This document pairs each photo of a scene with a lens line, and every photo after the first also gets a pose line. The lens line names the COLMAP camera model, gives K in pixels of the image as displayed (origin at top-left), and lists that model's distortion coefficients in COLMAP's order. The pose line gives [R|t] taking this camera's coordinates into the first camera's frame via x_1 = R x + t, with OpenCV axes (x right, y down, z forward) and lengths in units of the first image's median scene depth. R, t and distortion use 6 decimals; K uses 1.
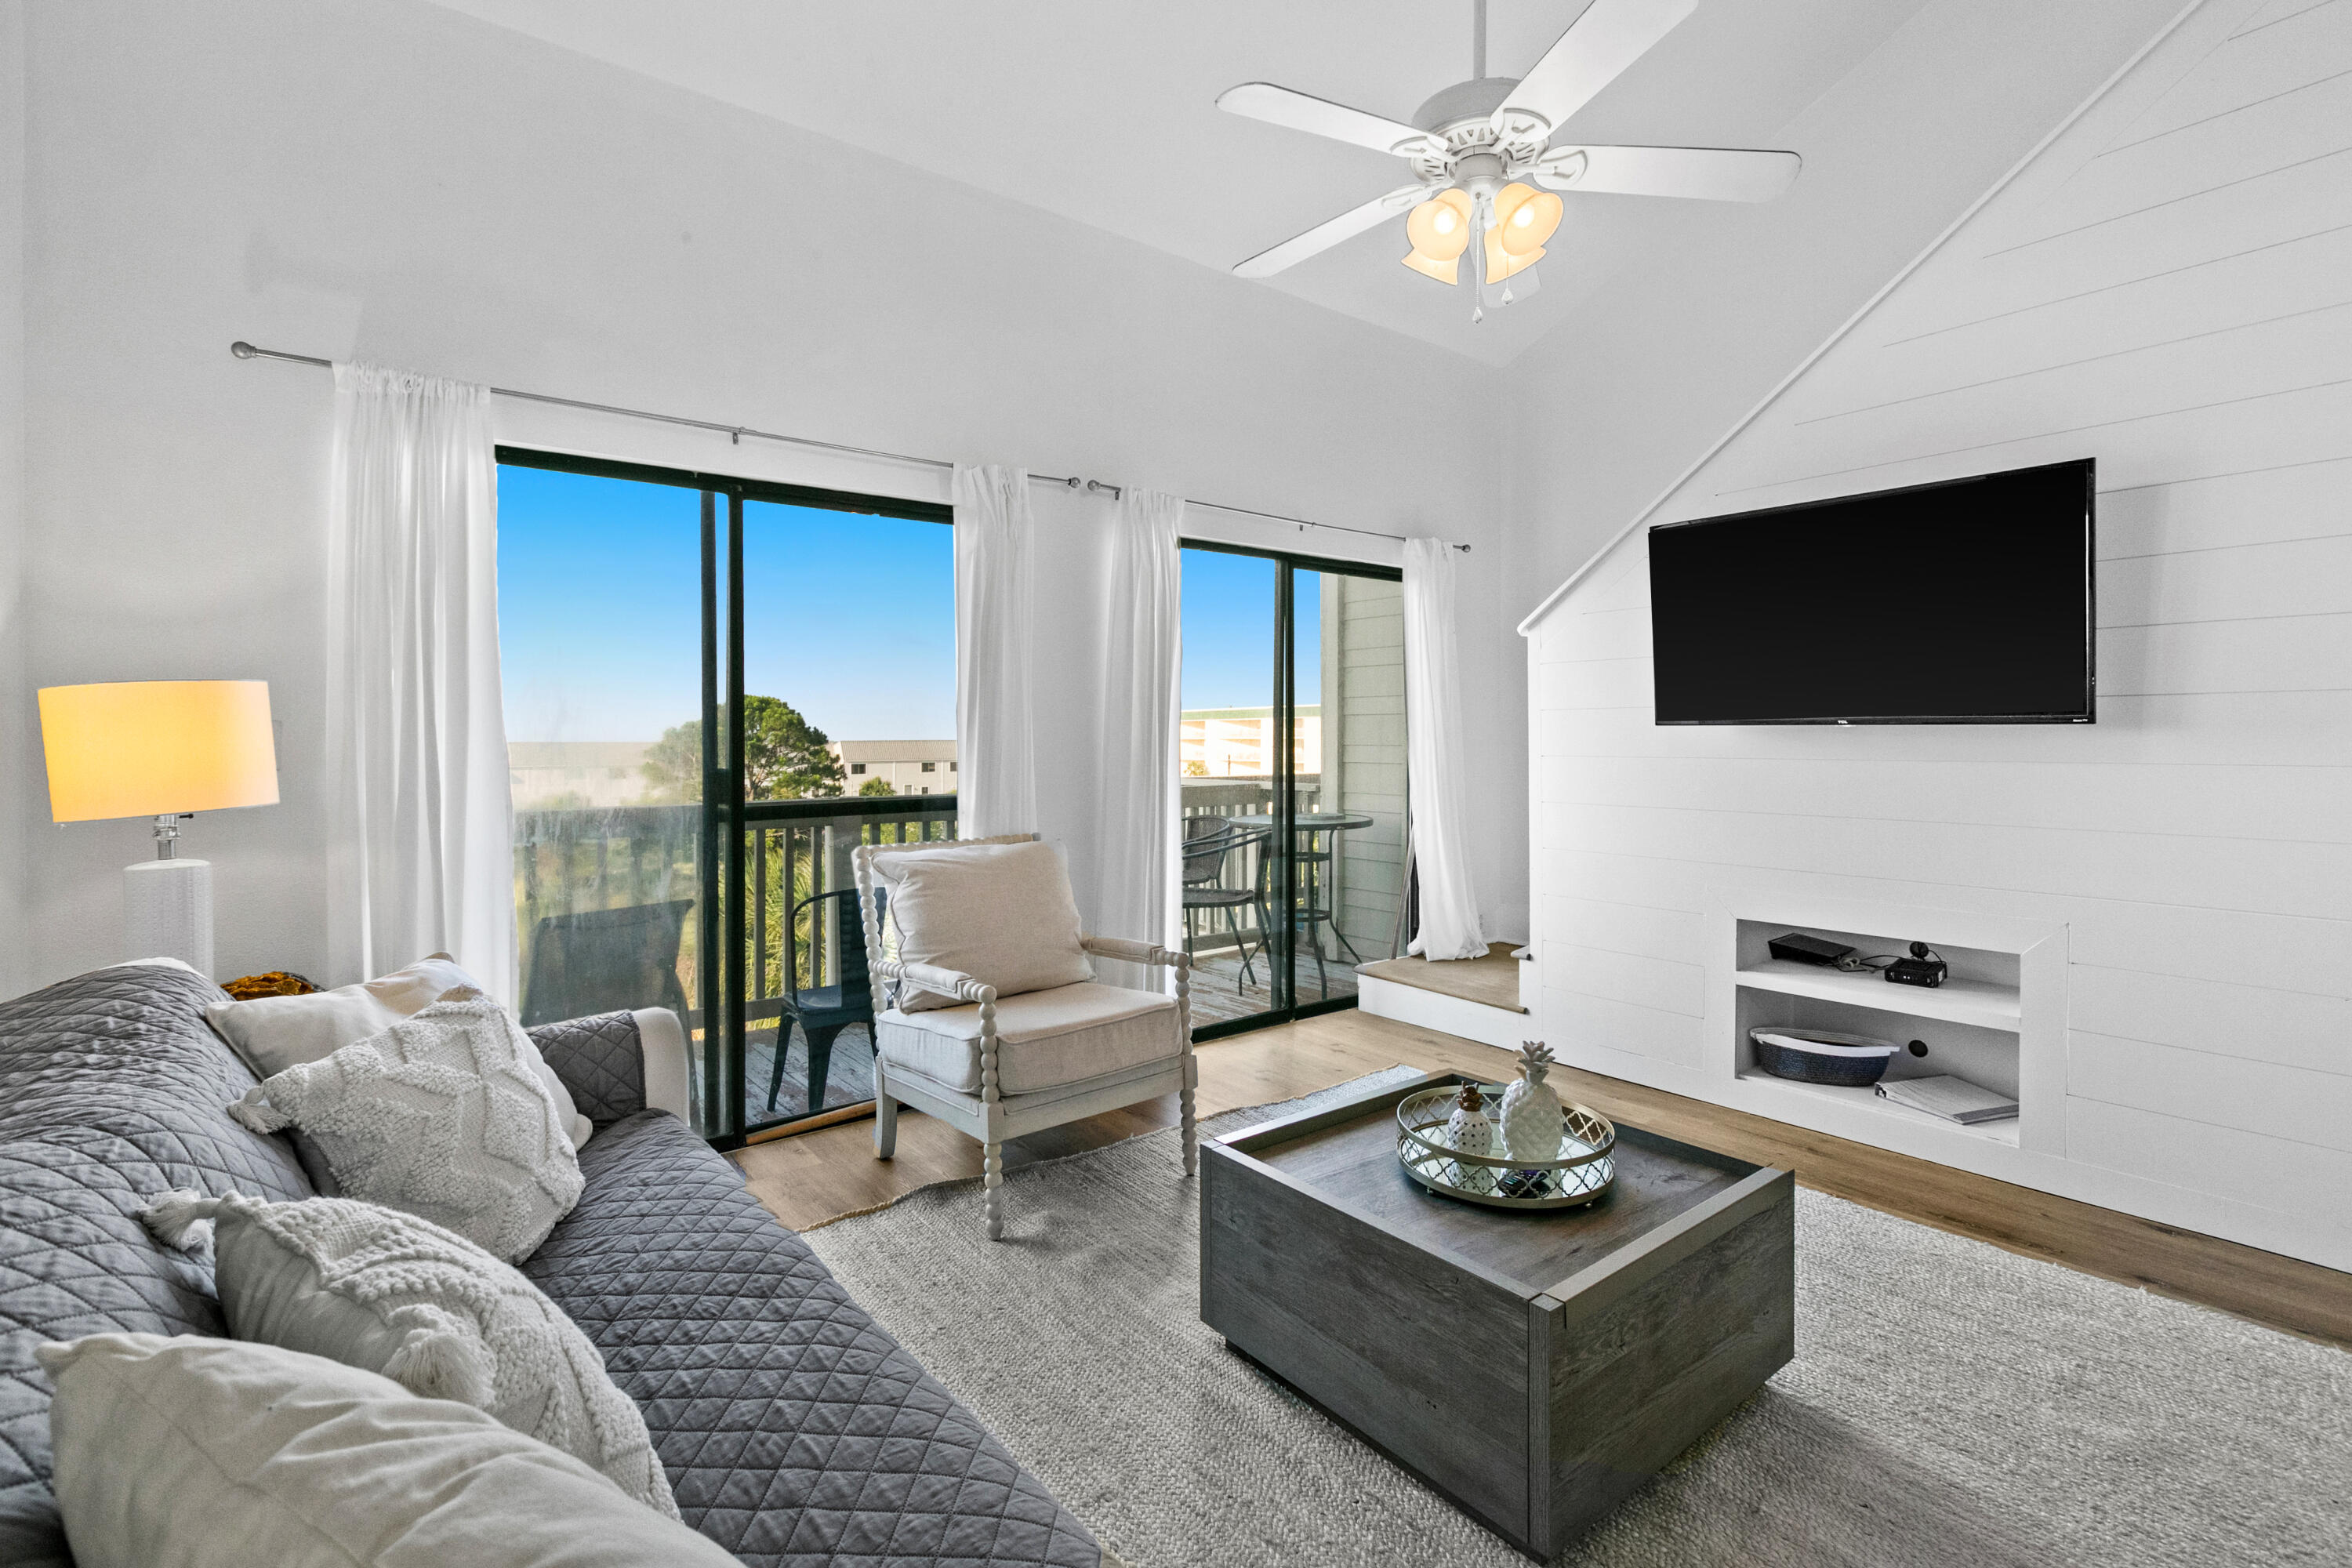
lens RADIAL K [[1079.0, 0, 1178.5], [0, 1079.0, 741.6], [0, 0, 1]] dist [0.000062, 0.000019]
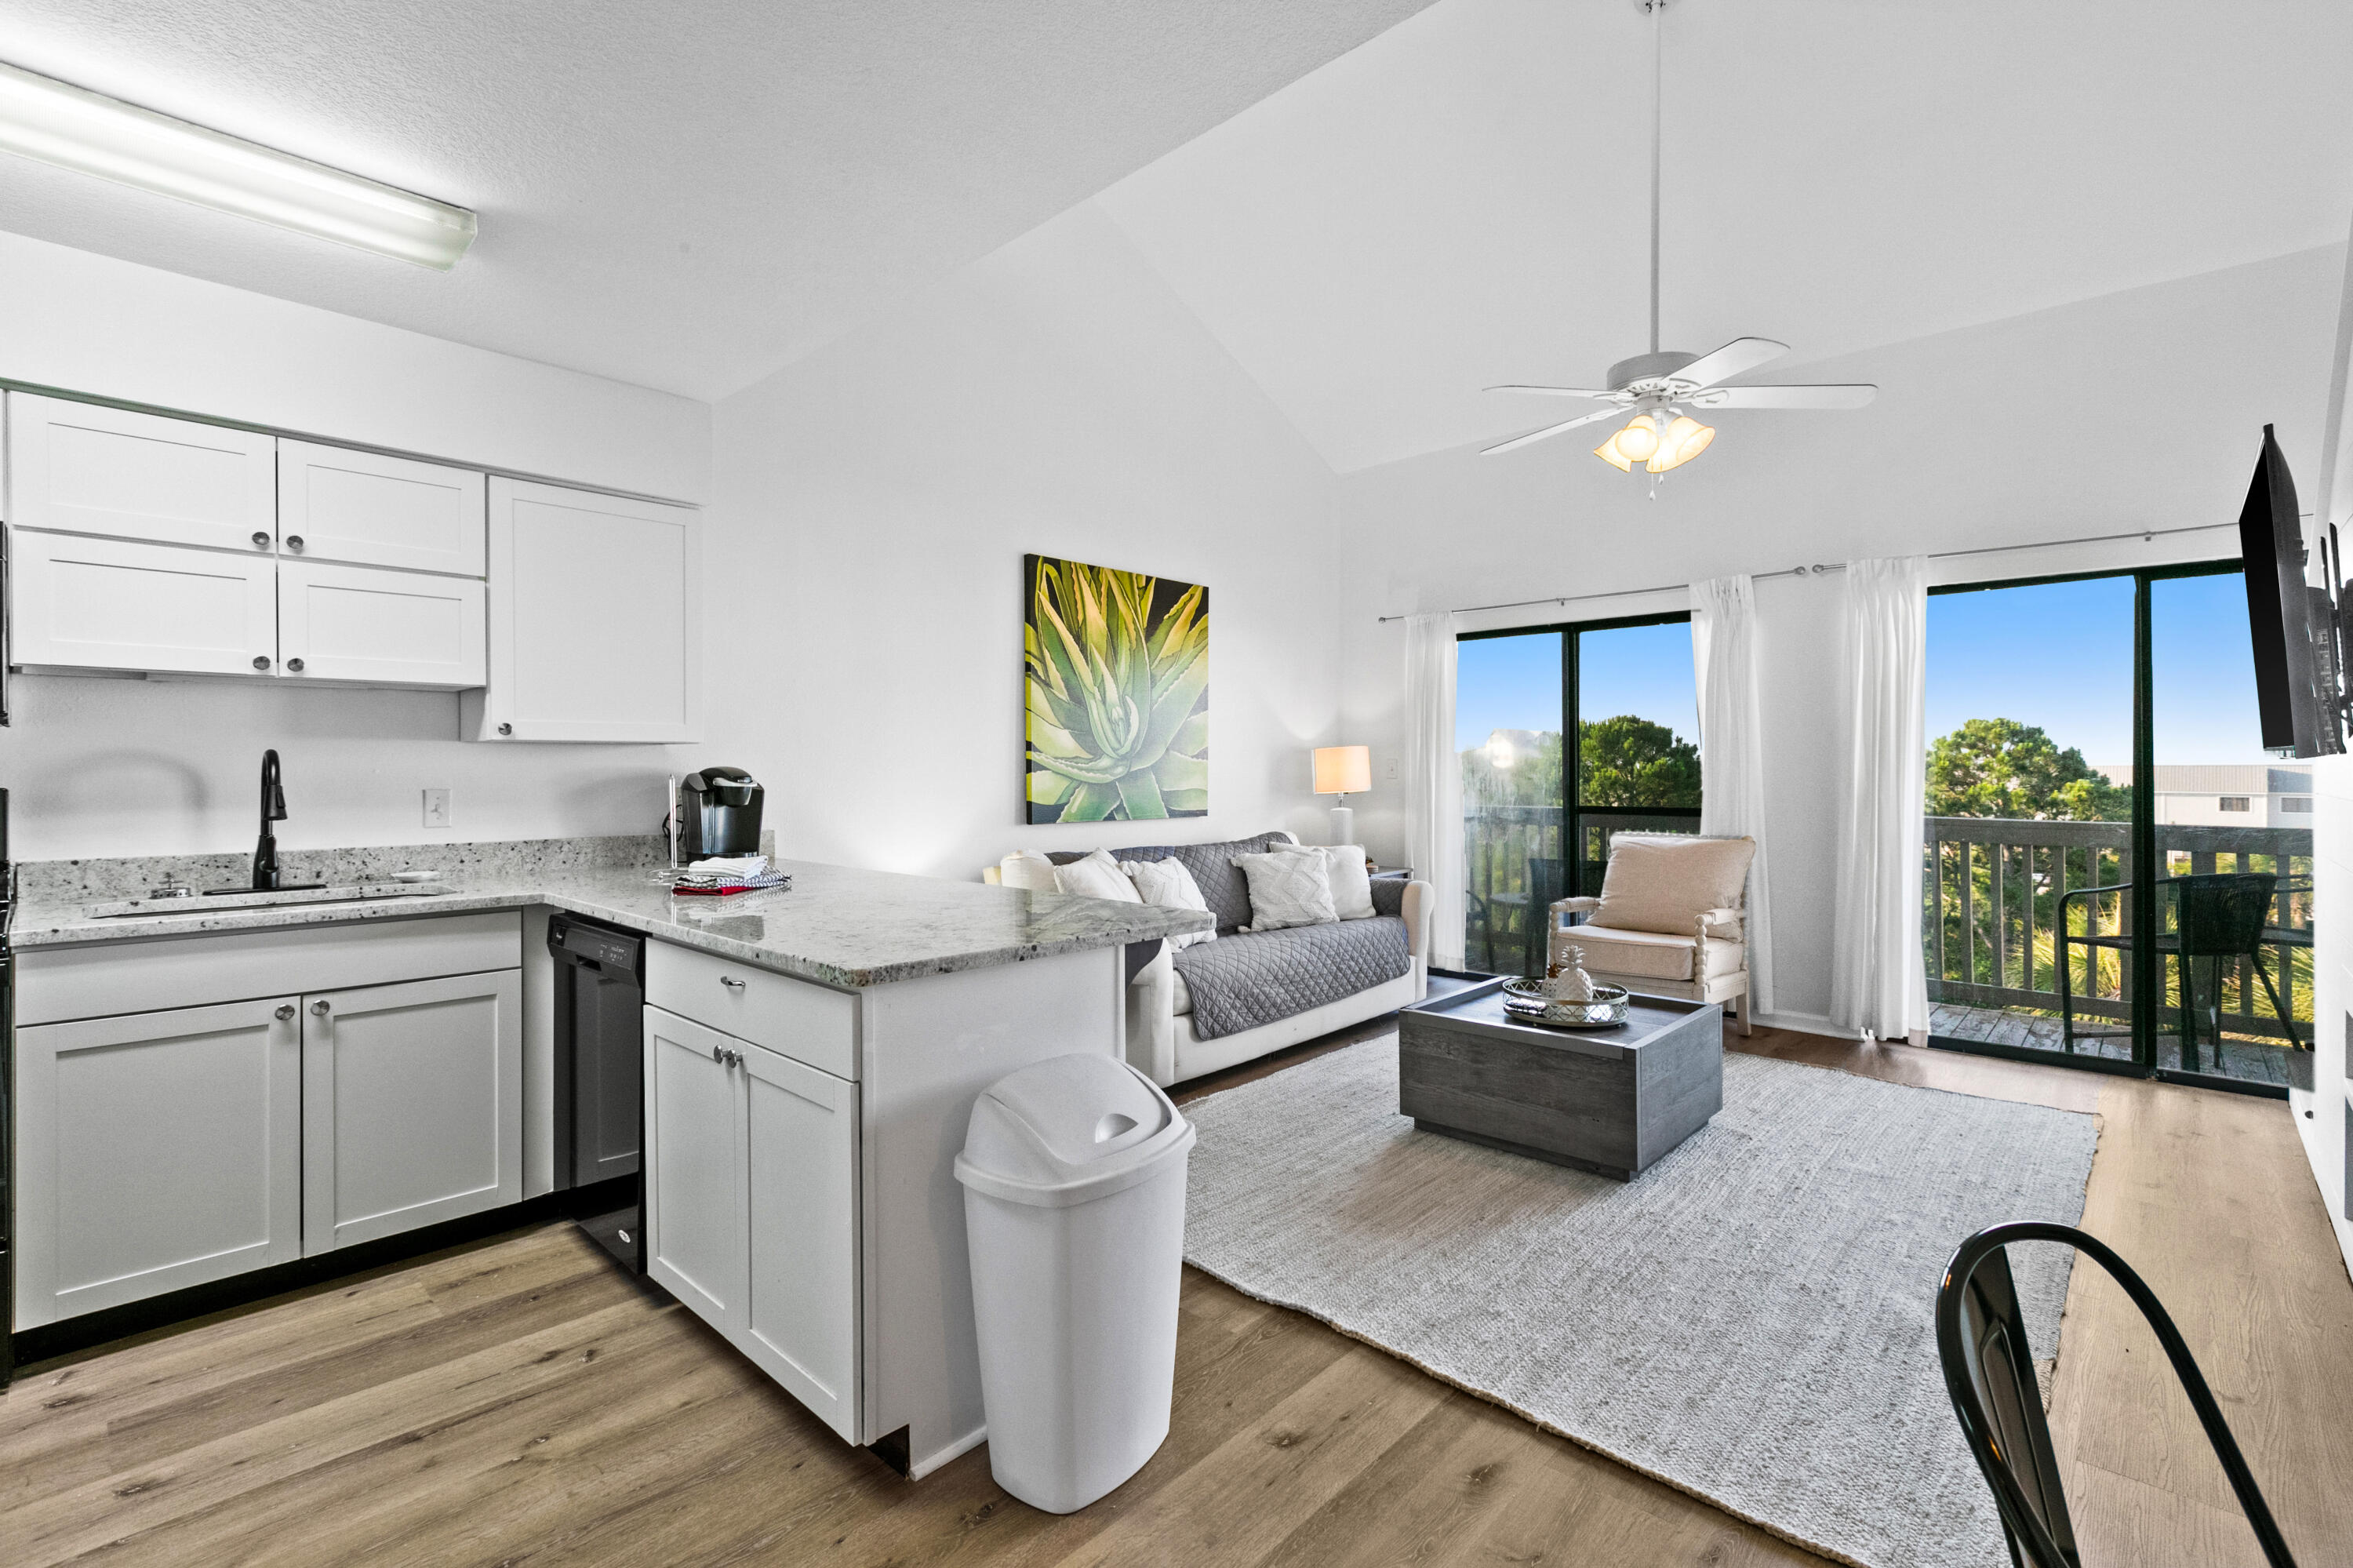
lens RADIAL K [[1067.8, 0, 1179.8], [0, 1067.8, 773.7], [0, 0, 1]] dist [-0.000011, 0.000327]
pose [[0.160770, 0.010580, -0.986935, 1.441543], [-0.001705, 0.999944, 0.010442, -0.010617], [0.986990, 0.000004, 0.160779, 0.078468]]
